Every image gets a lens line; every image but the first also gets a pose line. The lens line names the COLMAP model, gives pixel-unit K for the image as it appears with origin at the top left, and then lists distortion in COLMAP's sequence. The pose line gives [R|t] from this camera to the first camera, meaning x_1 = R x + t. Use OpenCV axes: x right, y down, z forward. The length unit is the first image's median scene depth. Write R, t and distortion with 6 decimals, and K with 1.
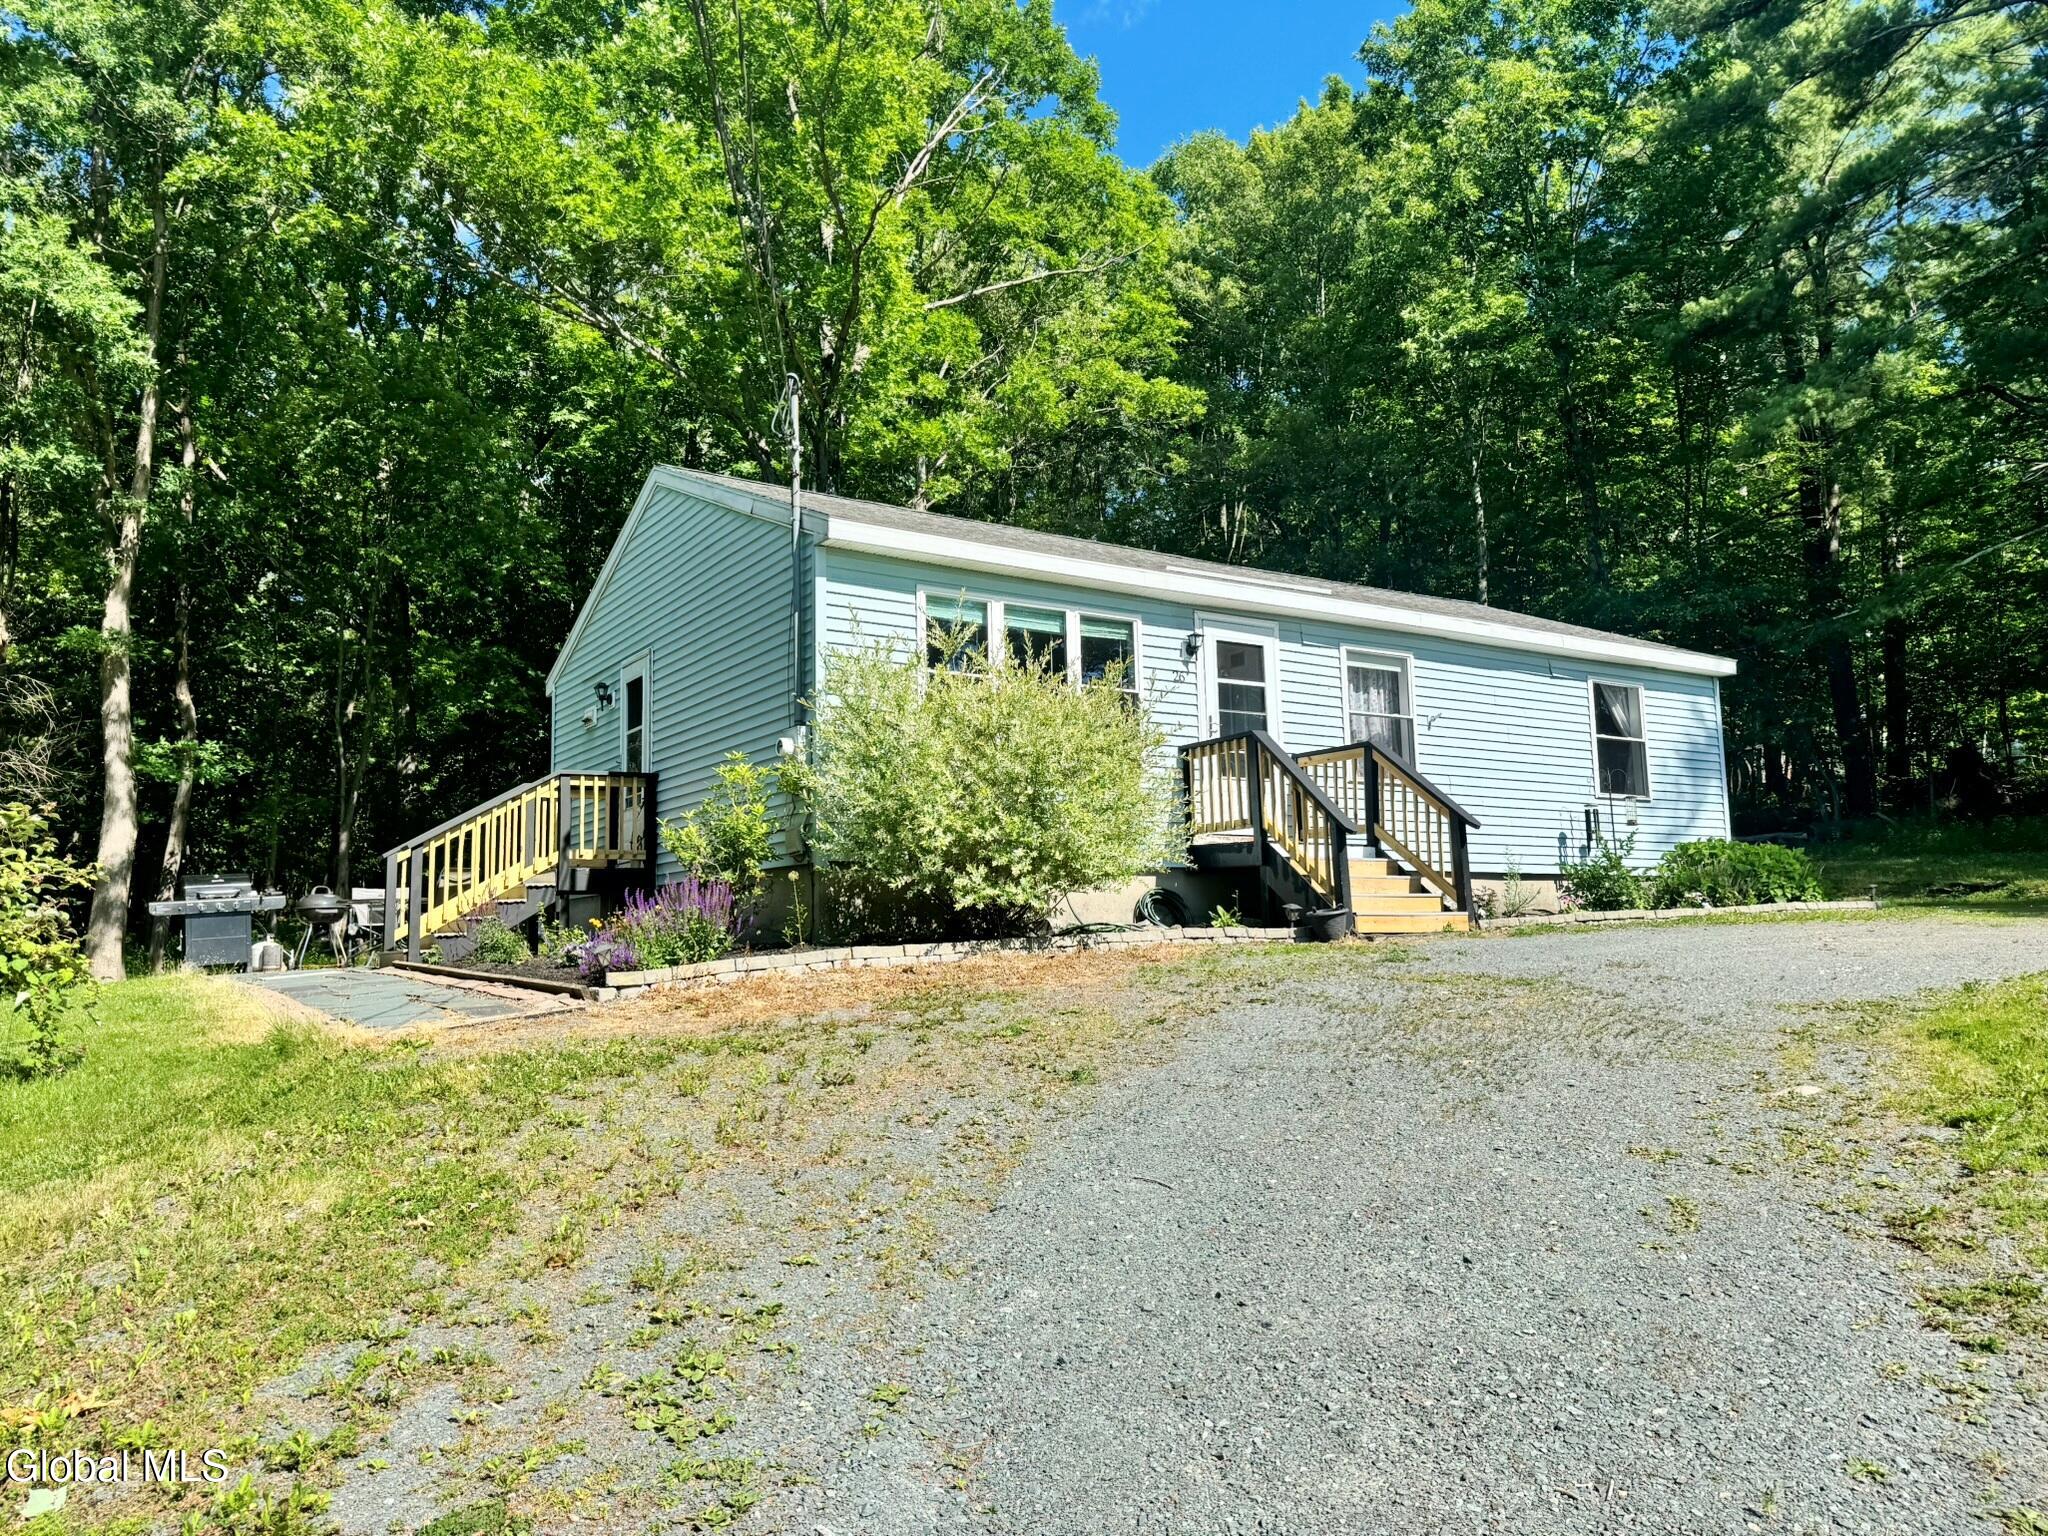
lens RADIAL K [[1433.1, 0, 1024.0], [0, 1433.1, 768.0], [0, 0, 1]] dist [0.156854, -0.275243]
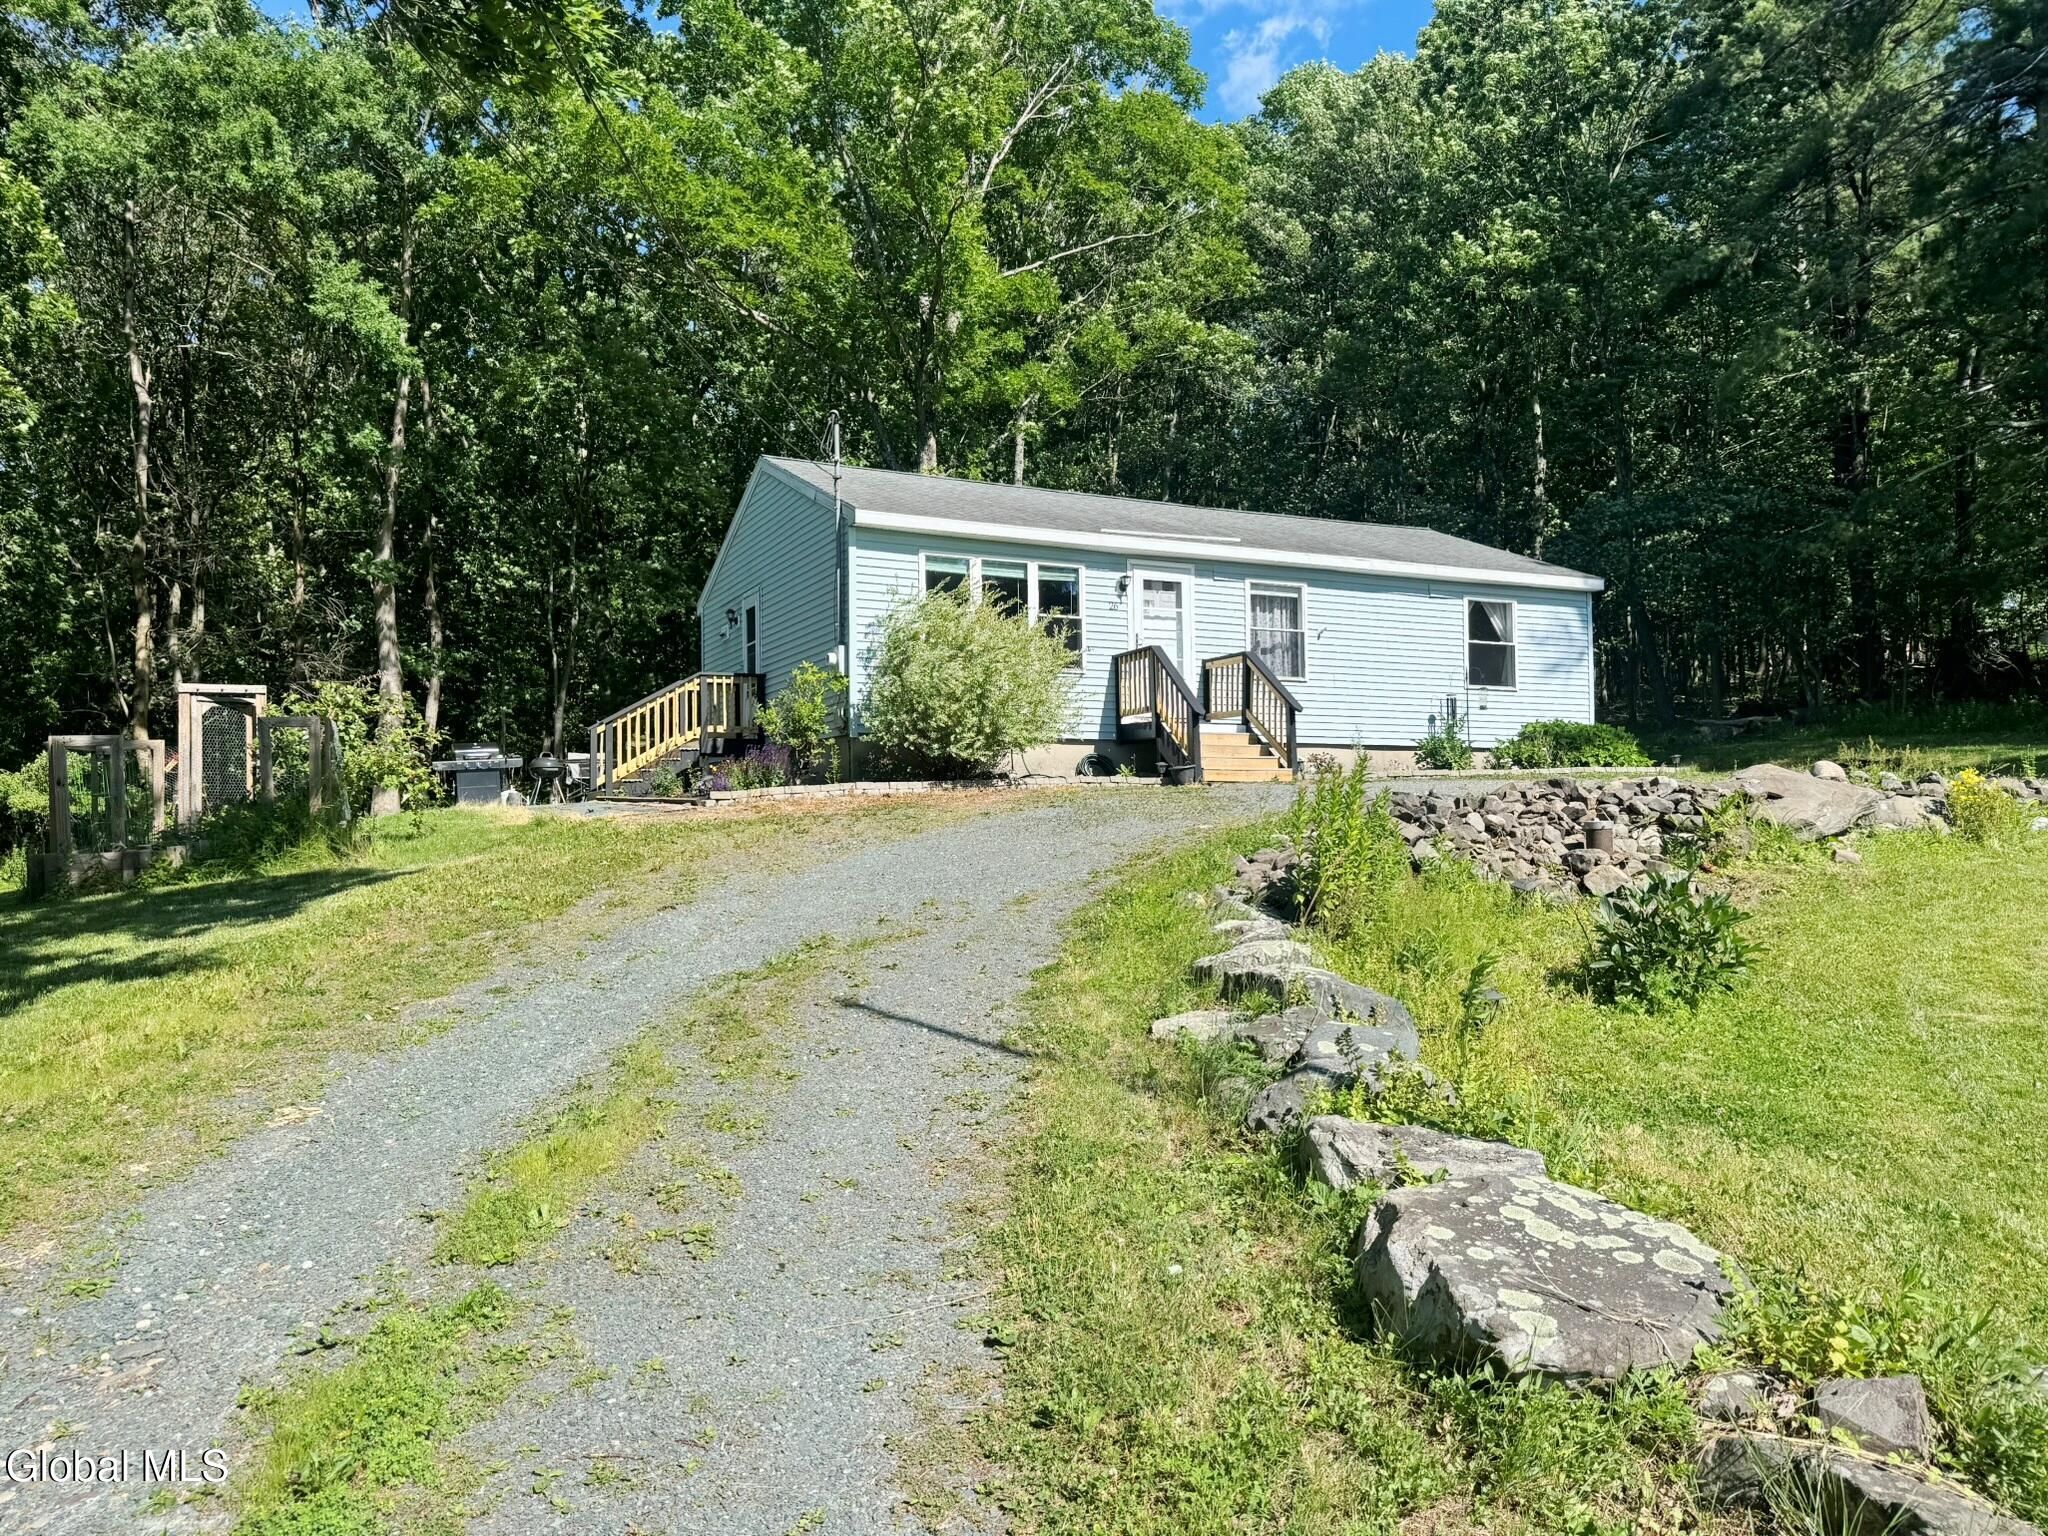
lens RADIAL K [[1433.1, 0, 1024.0], [0, 1433.1, 768.0], [0, 0, 1]] dist [0.156854, -0.275243]
pose [[0.992614, 0.005741, -0.121183, 0.184263], [0.003738, 0.996958, 0.077848, -0.013905], [0.121261, -0.077726, 0.989573, -0.415347]]
